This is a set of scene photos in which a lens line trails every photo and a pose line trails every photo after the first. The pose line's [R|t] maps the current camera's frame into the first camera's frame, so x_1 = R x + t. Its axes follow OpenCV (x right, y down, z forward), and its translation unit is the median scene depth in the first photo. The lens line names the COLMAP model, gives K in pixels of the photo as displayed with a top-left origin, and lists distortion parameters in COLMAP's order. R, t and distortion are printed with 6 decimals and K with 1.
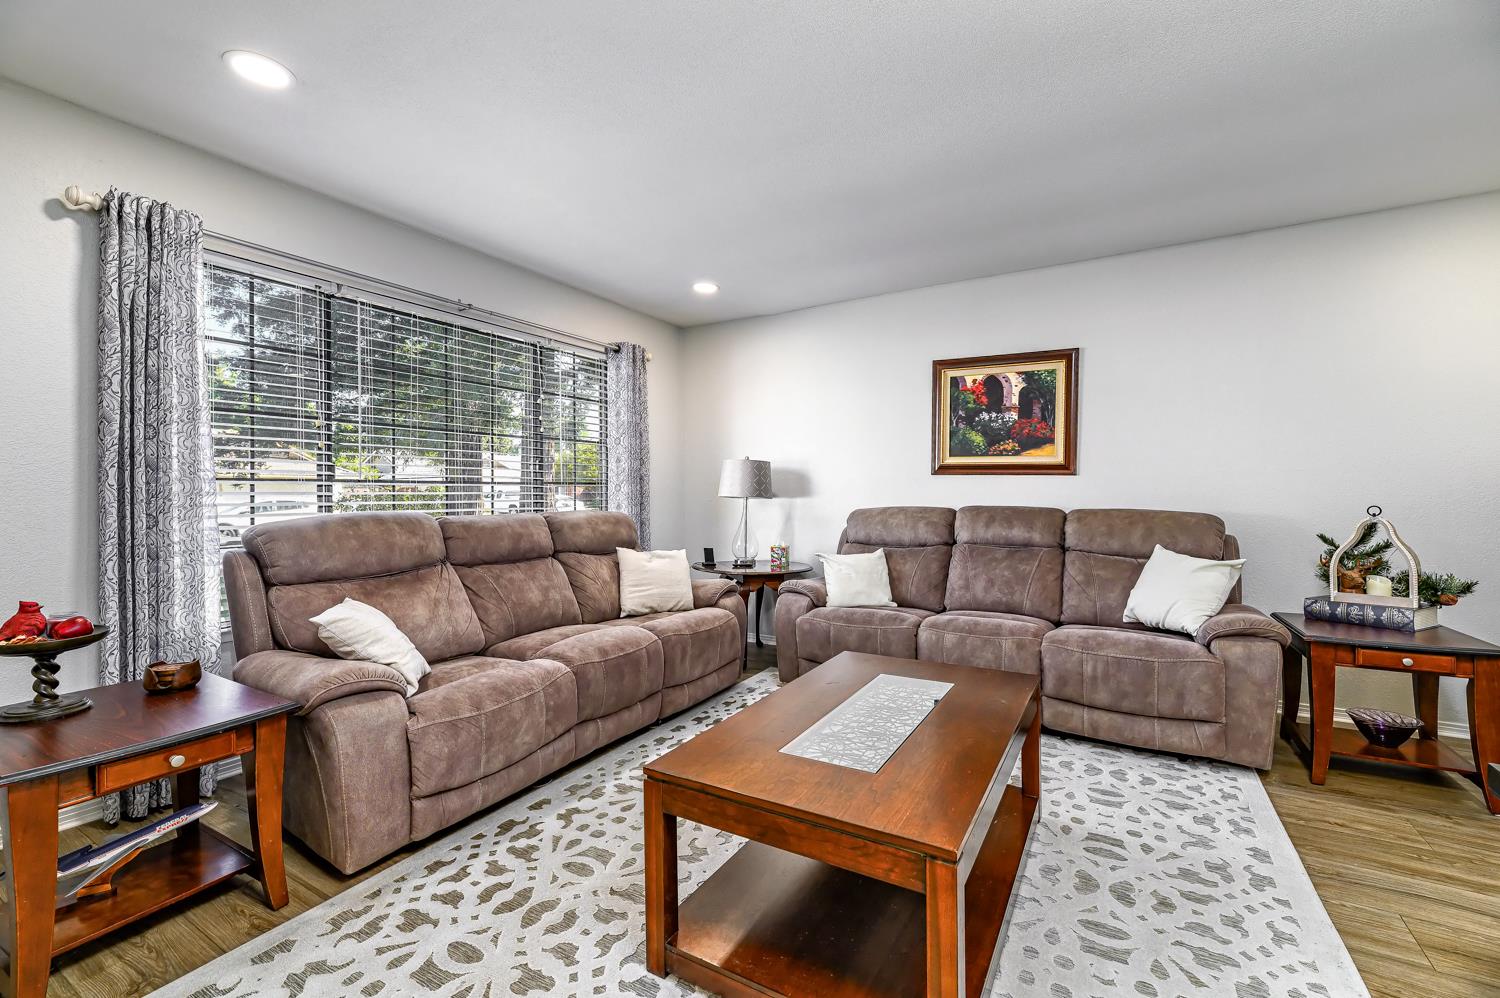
lens RADIAL K [[638.1, 0, 755.1], [0, 638.1, 490.1], [0, 0, 1]] dist [-0.001270, -0.000263]
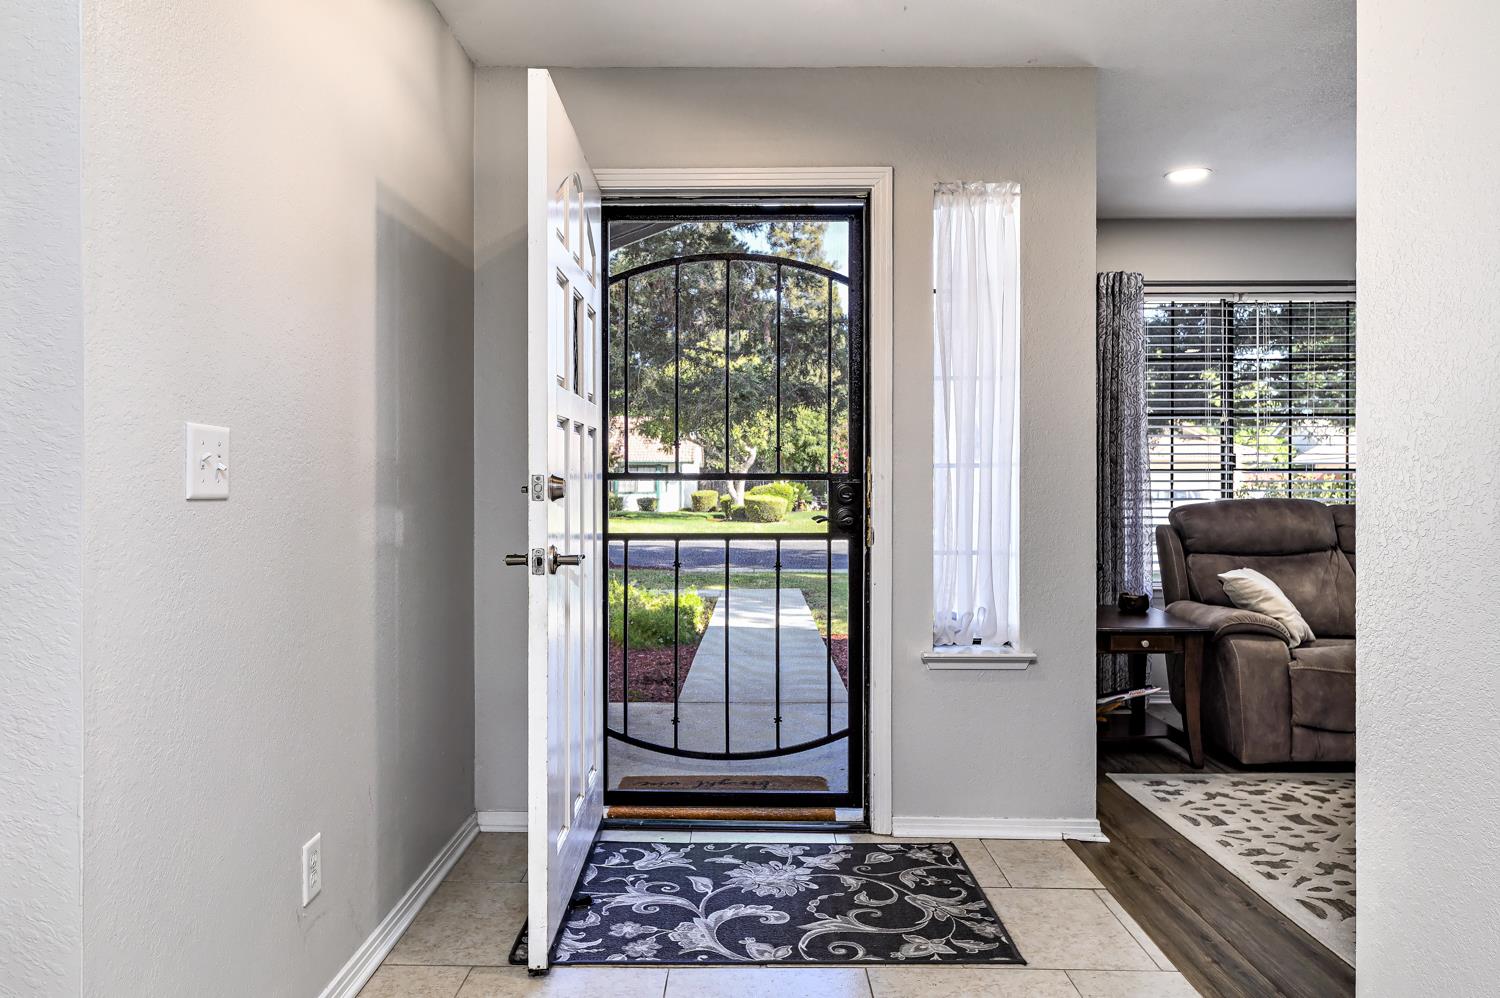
lens RADIAL K [[949.3, 0, 757.9], [0, 949.3, 495.1], [0, 0, 1]] dist [0.007373, -0.000006]
pose [[0.500214, 0.013562, -0.865796, 0.481294], [0.001556, 0.999862, 0.016561, 0.000370], [0.865901, -0.009631, 0.500123, -0.735712]]
